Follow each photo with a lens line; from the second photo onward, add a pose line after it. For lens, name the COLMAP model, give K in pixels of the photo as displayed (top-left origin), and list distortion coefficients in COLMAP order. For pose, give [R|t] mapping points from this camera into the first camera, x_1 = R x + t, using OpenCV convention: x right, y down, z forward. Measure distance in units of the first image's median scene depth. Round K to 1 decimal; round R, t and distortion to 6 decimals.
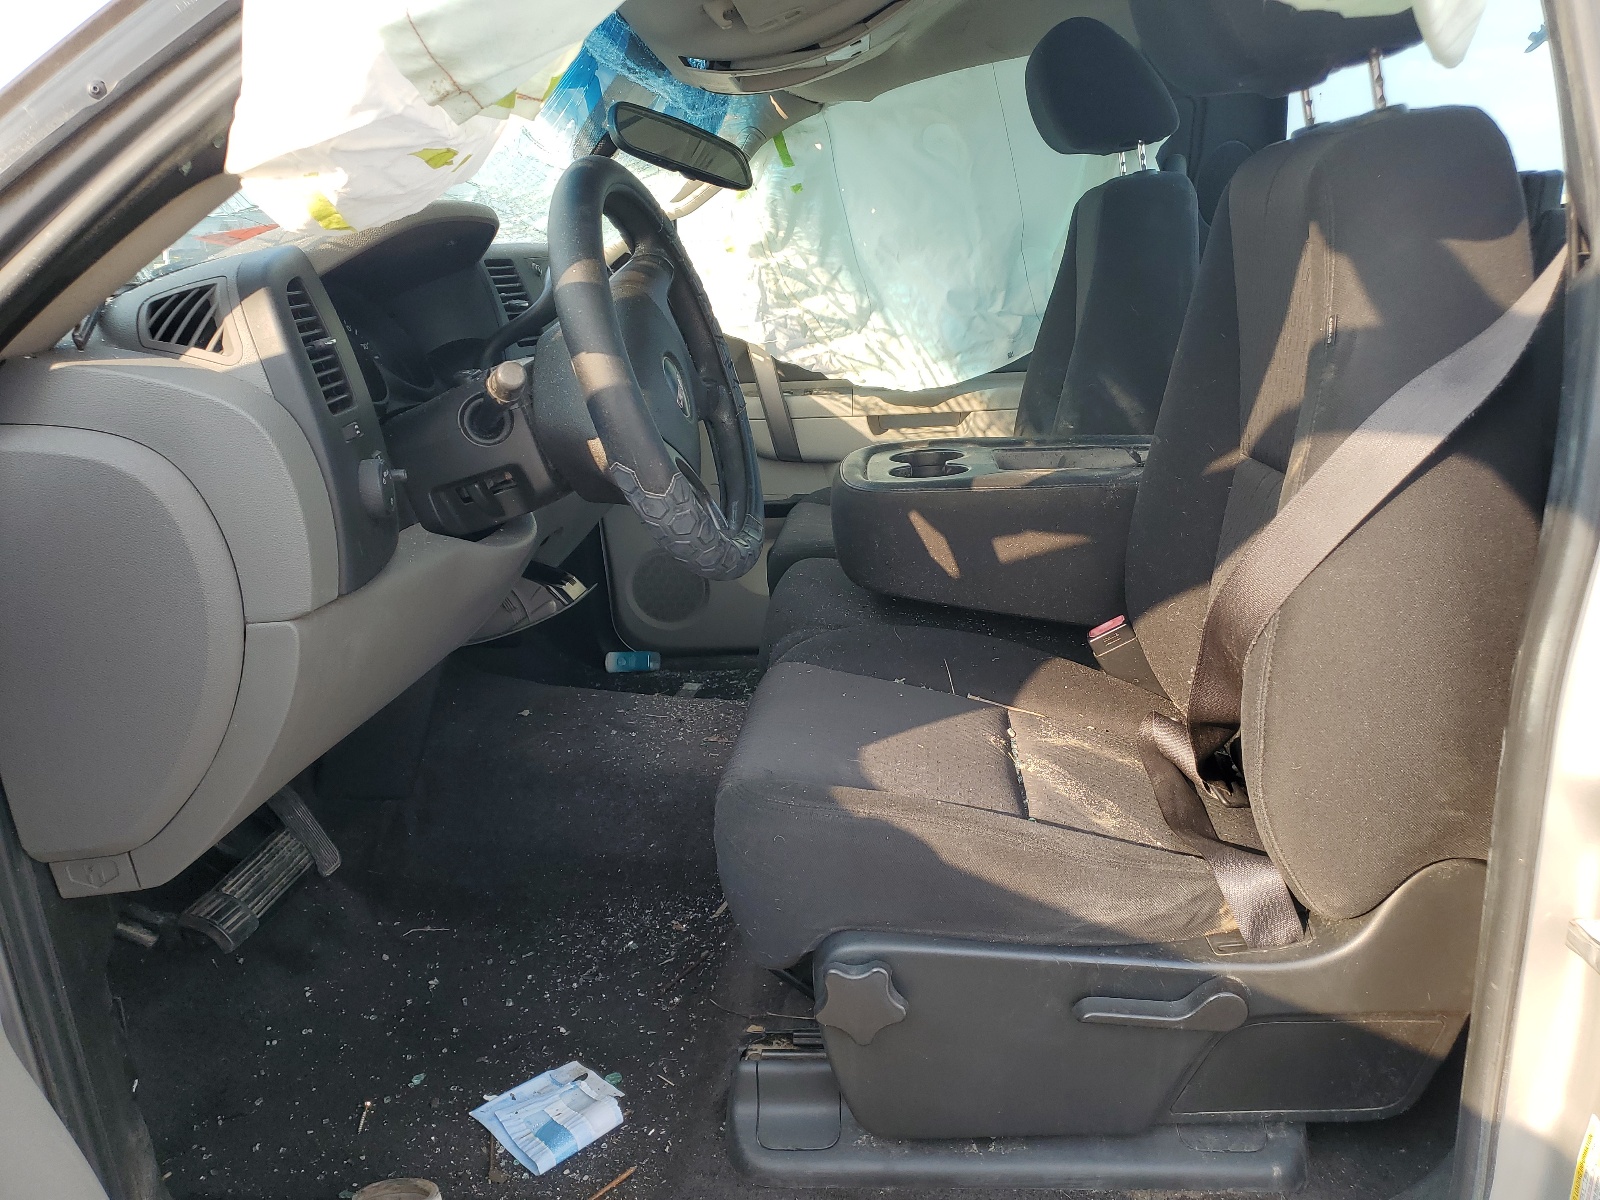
lens RADIAL K [[1360.7, 0, 800.0], [0, 1360.7, 600.0], [0, 0, 1]] dist [-0.024824, 0.068147]
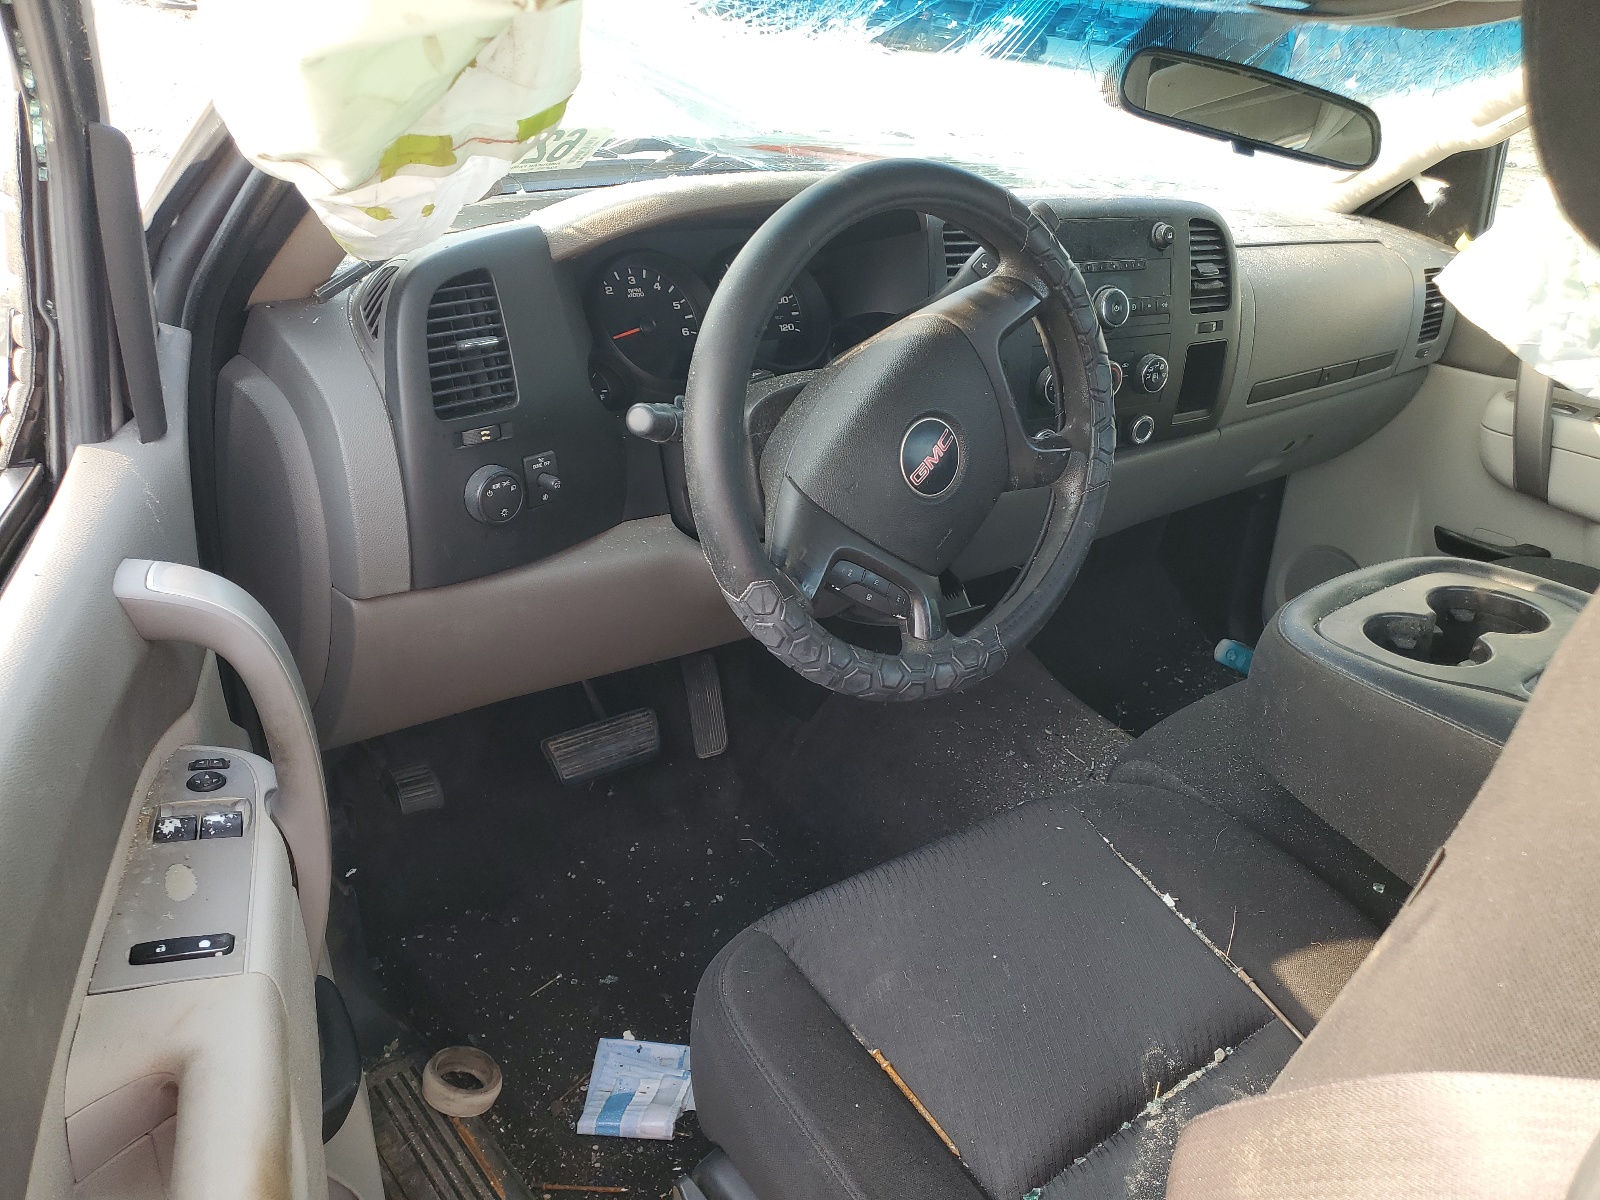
lens RADIAL K [[1360.7, 0, 800.0], [0, 1360.7, 600.0], [0, 0, 1]] dist [-0.024824, 0.068147]
pose [[0.645213, 0.396032, -0.653344, 0.428987], [-0.259422, 0.917917, 0.300213, -0.307271], [0.718610, -0.024209, 0.694992, 0.384732]]
